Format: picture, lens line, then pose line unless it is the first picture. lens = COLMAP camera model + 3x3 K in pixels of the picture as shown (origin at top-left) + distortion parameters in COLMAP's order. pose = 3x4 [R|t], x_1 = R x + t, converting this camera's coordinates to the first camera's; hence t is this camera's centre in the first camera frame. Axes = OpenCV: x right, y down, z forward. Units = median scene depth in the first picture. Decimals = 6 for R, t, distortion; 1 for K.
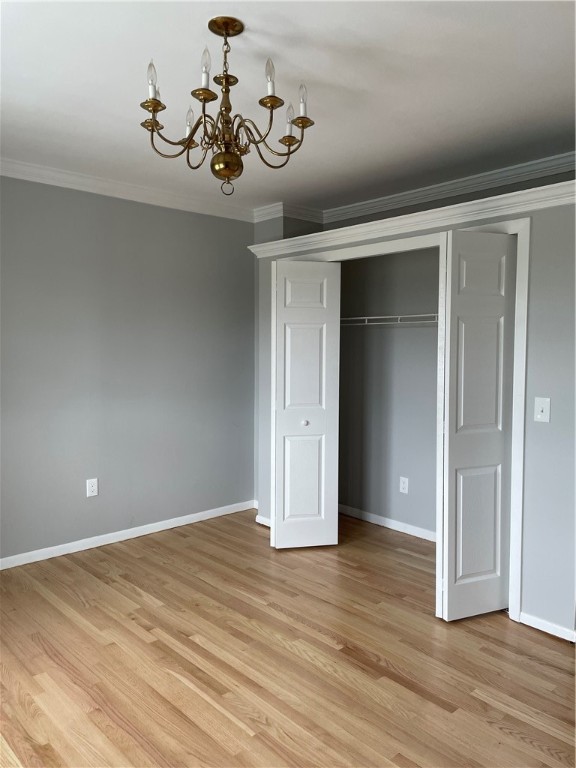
lens RADIAL K [[589.9, 0, 290.7], [0, 589.9, 379.6], [0, 0, 1]] dist [0.071969, -0.086206]
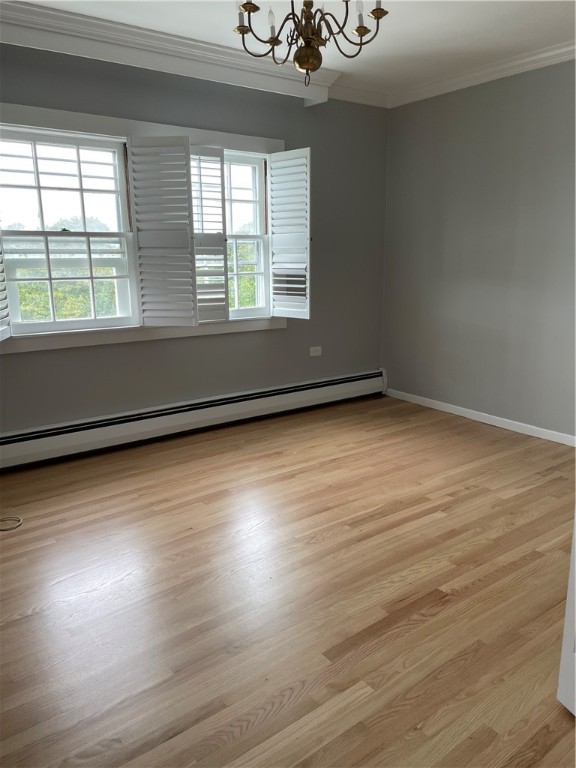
lens RADIAL K [[589.9, 0, 291.7], [0, 589.9, 384.9], [0, 0, 1]] dist [0.071969, -0.086206]
pose [[-0.109878, 0.215001, -0.970413, 0.820639], [-0.057855, 0.973286, 0.222189, -0.004249], [0.992260, 0.080557, -0.094504, 0.809394]]
